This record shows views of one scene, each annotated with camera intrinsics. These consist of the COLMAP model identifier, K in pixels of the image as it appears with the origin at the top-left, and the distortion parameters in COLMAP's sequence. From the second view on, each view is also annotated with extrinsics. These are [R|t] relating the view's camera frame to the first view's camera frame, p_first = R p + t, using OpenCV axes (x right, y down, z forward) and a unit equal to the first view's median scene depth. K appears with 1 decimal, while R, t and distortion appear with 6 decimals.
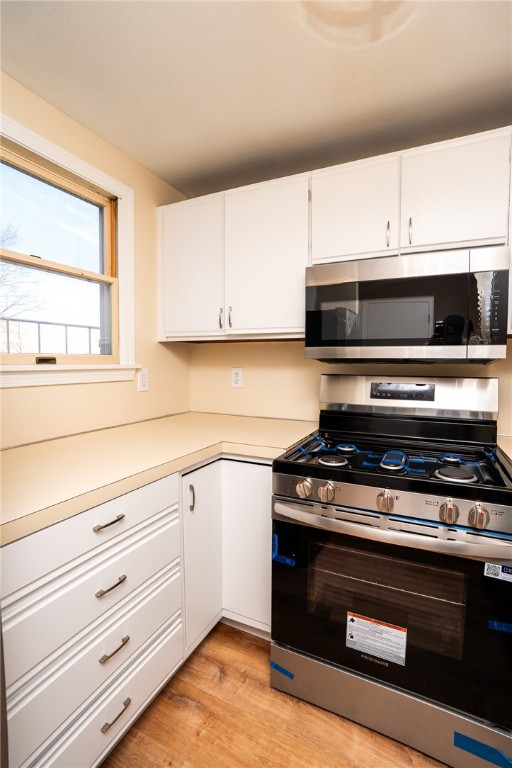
lens RADIAL K [[351.2, 0, 256.8], [0, 351.2, 384.5], [0, 0, 1]] dist [-0.065844, 0.022336]
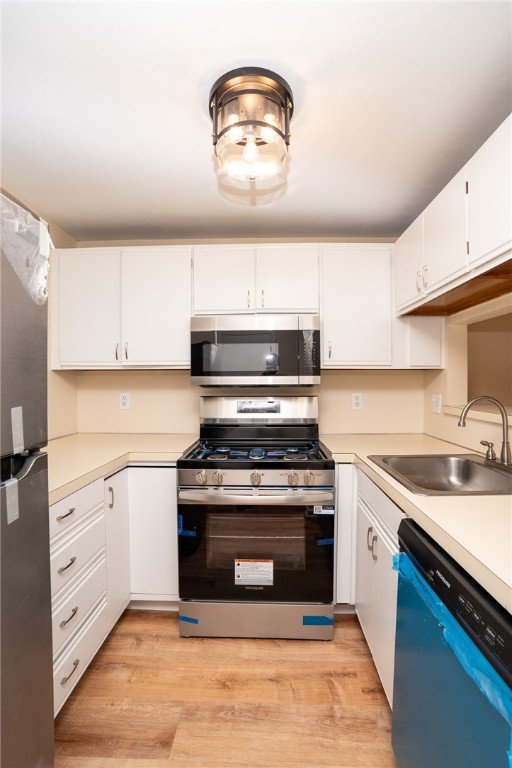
lens RADIAL K [[351.2, 0, 256.8], [0, 351.2, 384.5], [0, 0, 1]] dist [-0.065844, 0.022336]
pose [[0.911541, -0.009042, 0.411109, -0.214878], [0.033359, 0.998089, -0.052014, 0.001805], [-0.409853, 0.061127, 0.910101, -0.366849]]
